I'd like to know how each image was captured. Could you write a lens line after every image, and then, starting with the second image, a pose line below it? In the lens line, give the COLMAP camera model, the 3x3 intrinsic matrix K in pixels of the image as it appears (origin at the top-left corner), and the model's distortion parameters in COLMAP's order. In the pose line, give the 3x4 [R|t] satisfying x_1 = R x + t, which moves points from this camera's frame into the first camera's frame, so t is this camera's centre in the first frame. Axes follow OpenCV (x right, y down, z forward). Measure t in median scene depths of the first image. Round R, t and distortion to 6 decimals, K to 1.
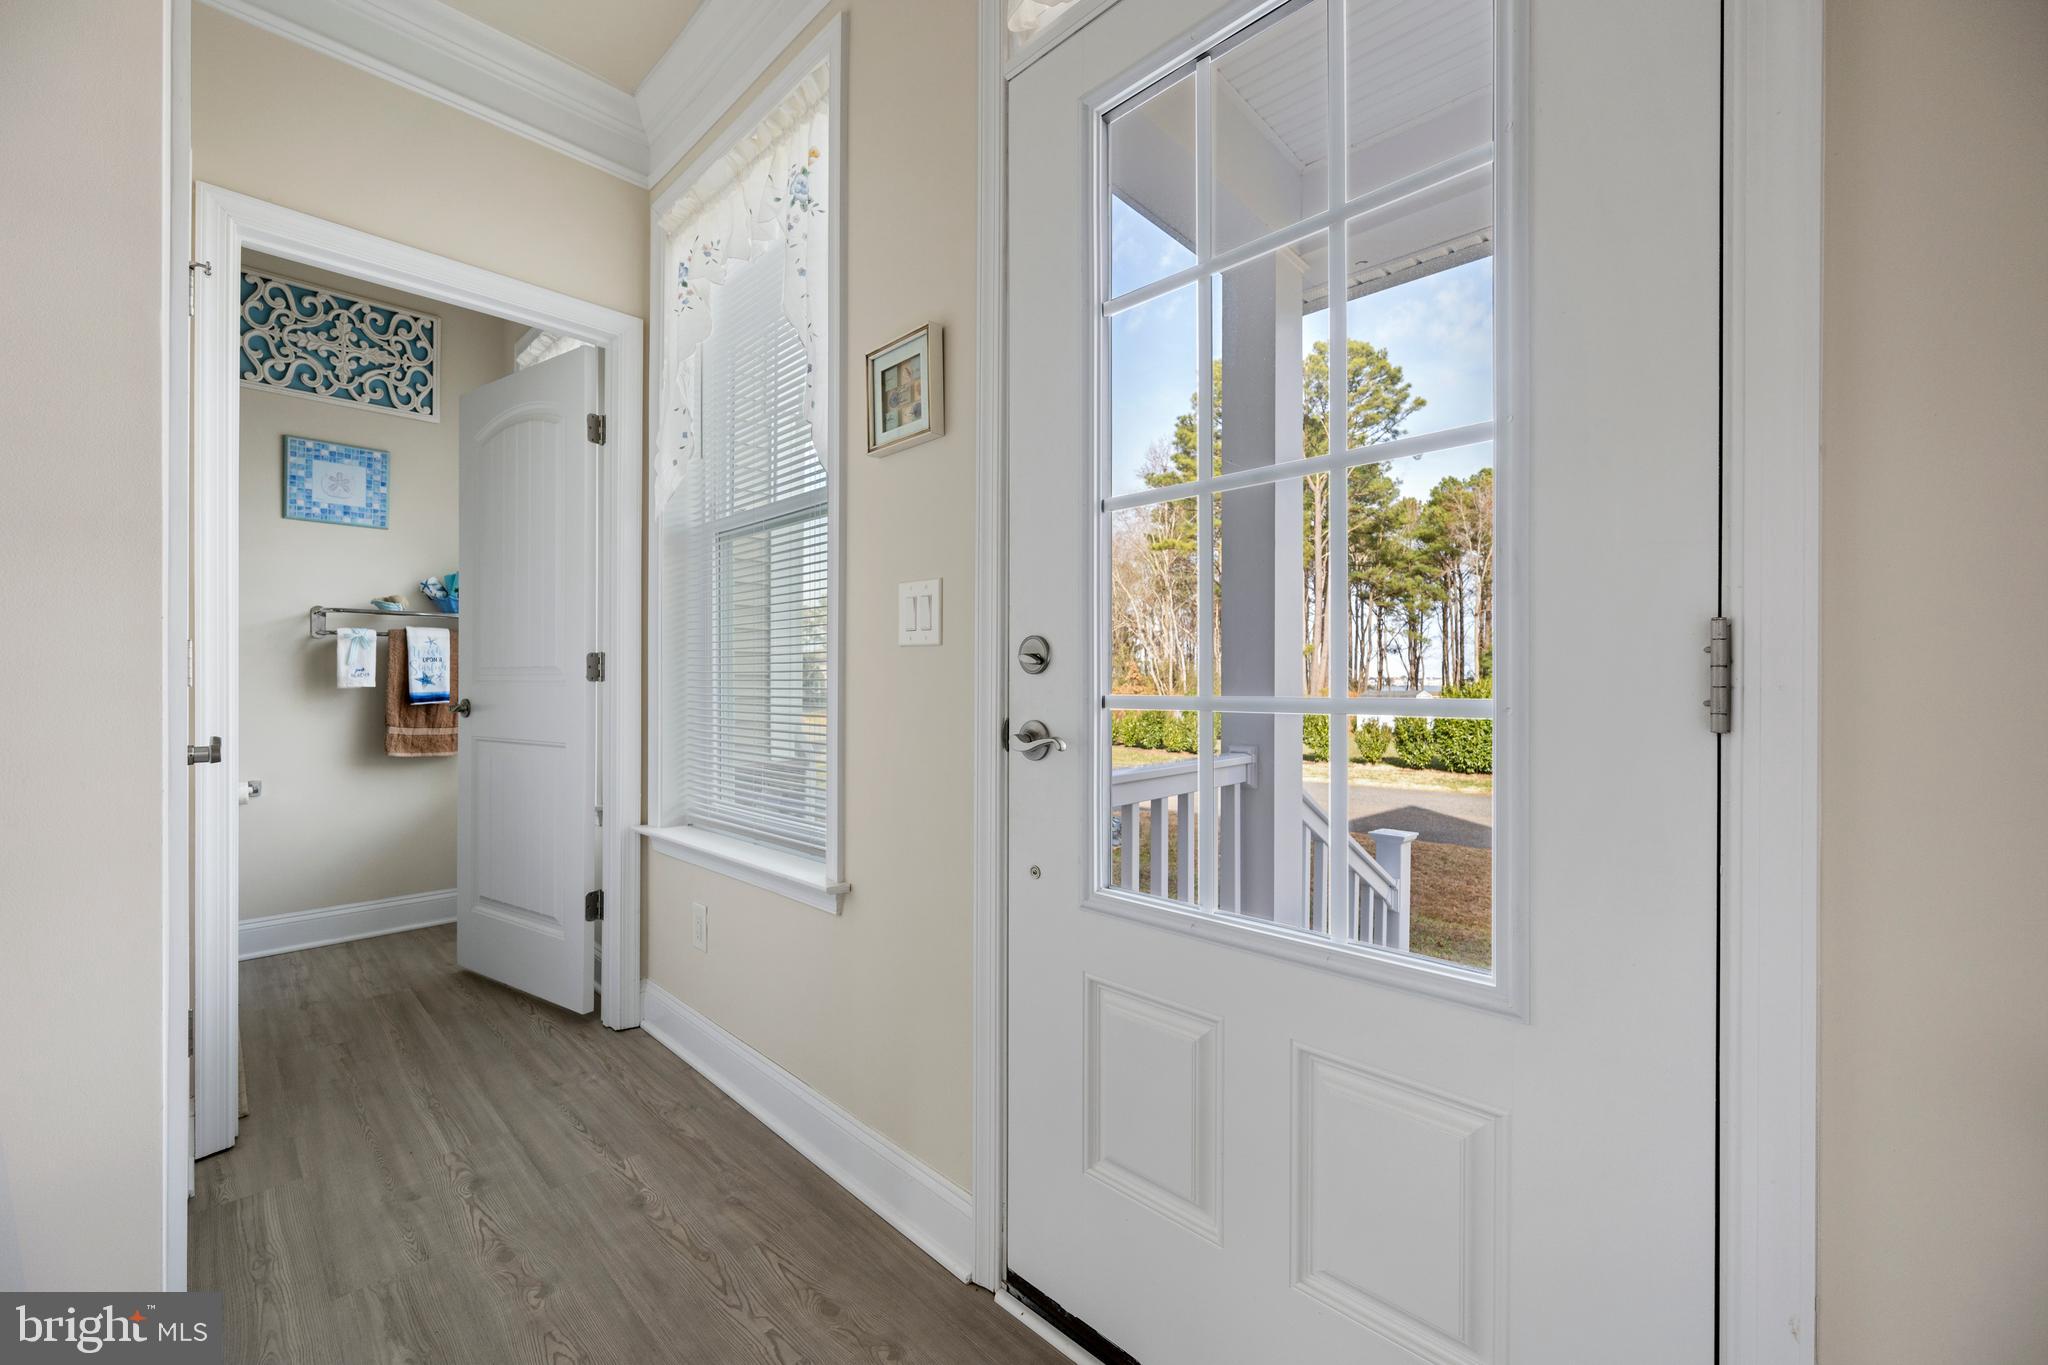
lens RADIAL K [[831.7, 0, 1034.6], [0, 831.7, 677.9], [0, 0, 1]] dist [-0.000751, 0.000079]
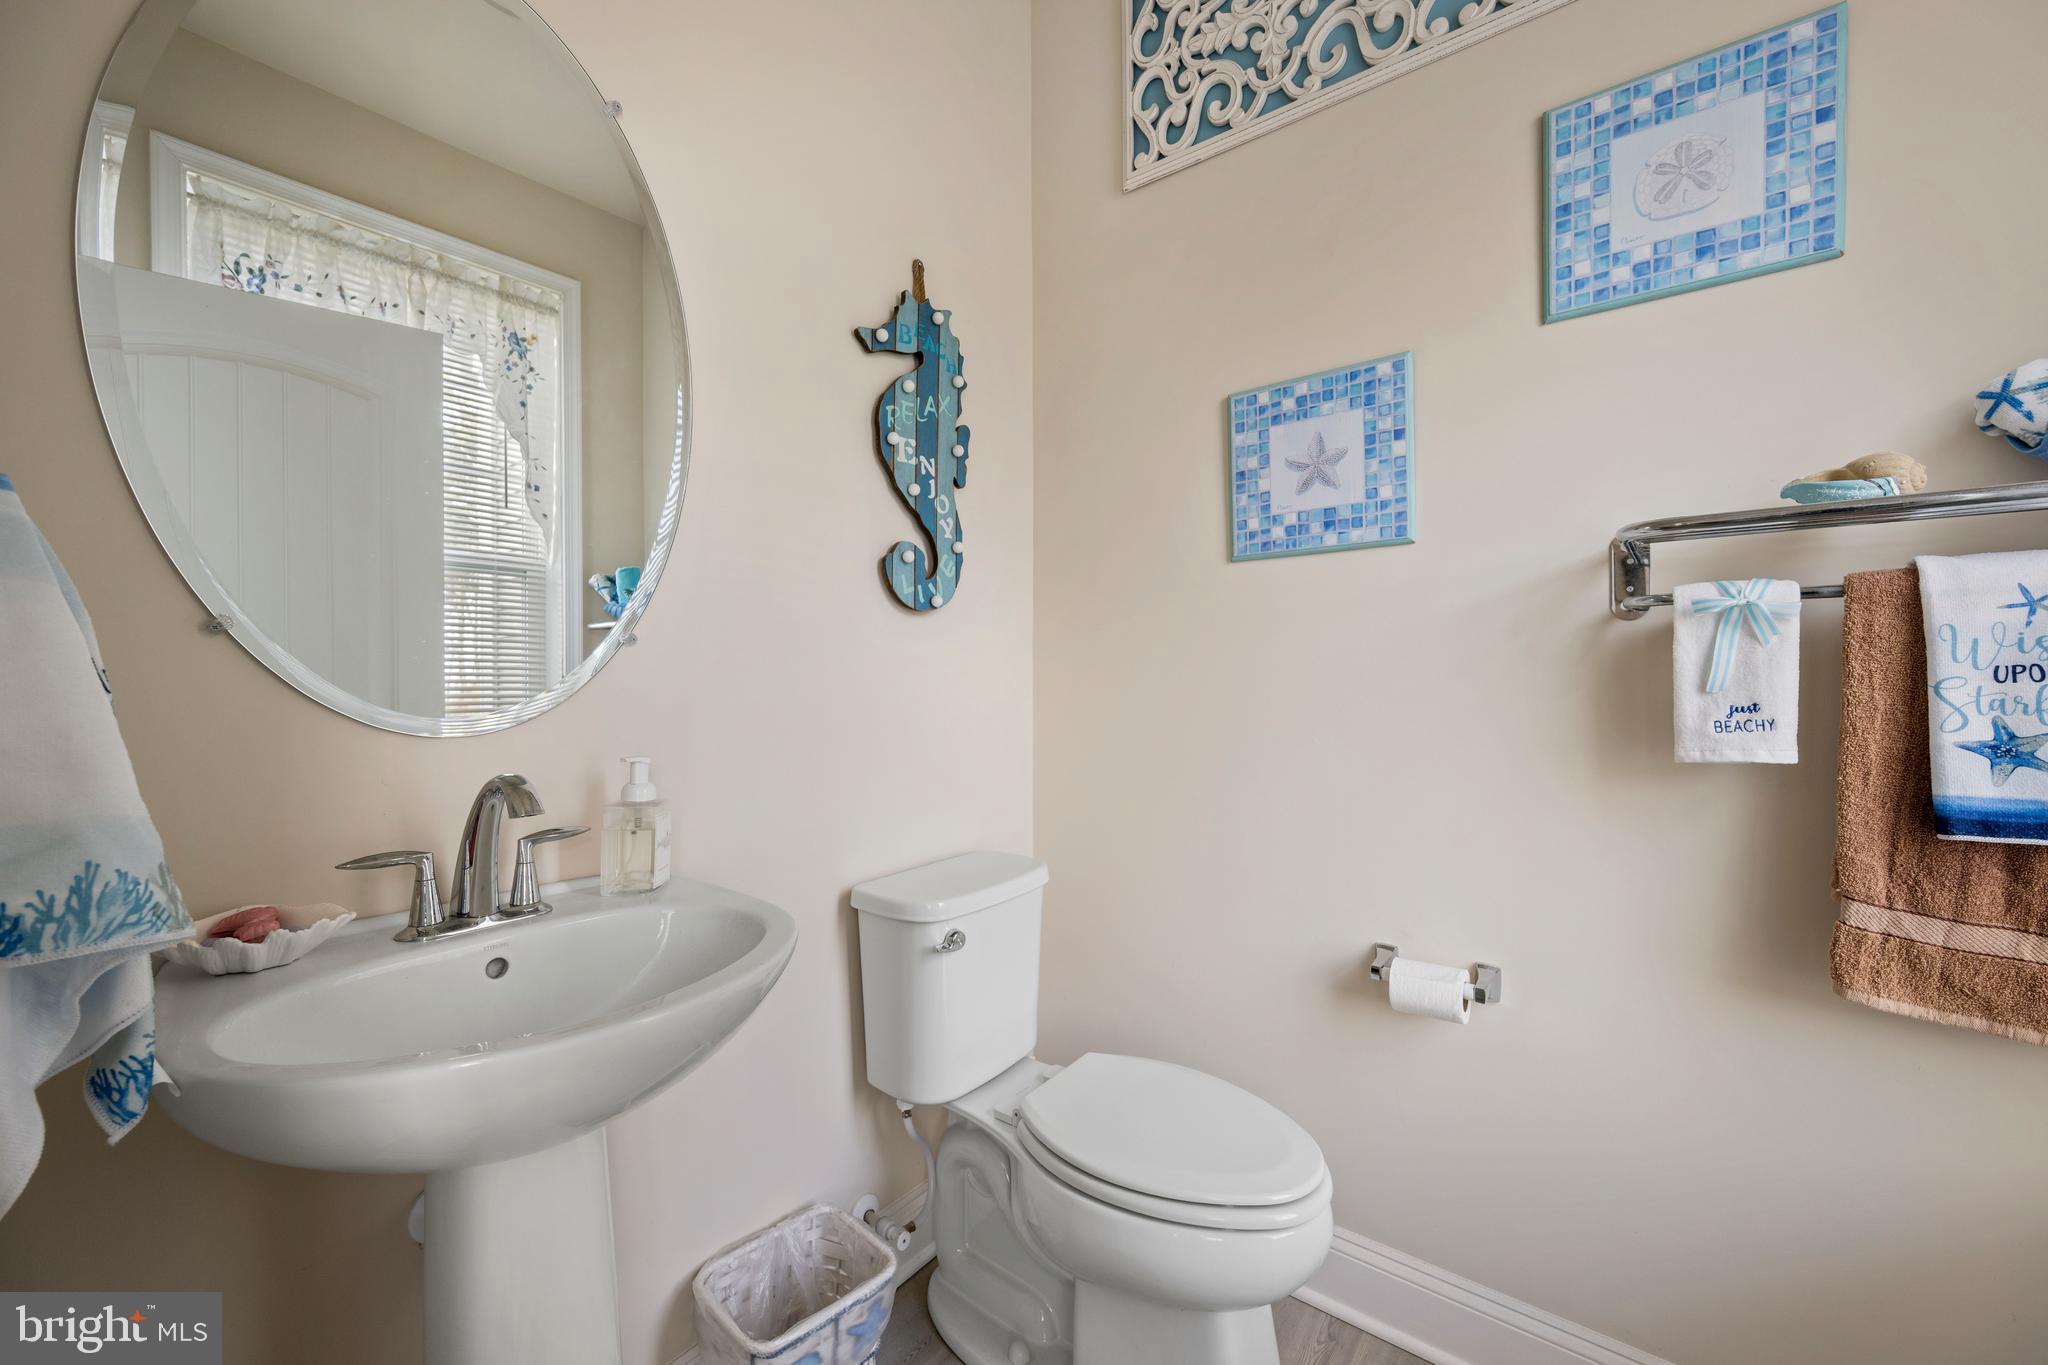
lens RADIAL K [[799.4, 0, 1005.8], [0, 799.4, 680.9], [0, 0, 1]] dist [-0.002071, -0.000042]
pose [[0.090332, -0.001804, -0.995910, -0.523483], [0.001622, 0.999997, -0.001665, -0.019991], [0.995910, -0.001465, 0.090335, 0.679047]]
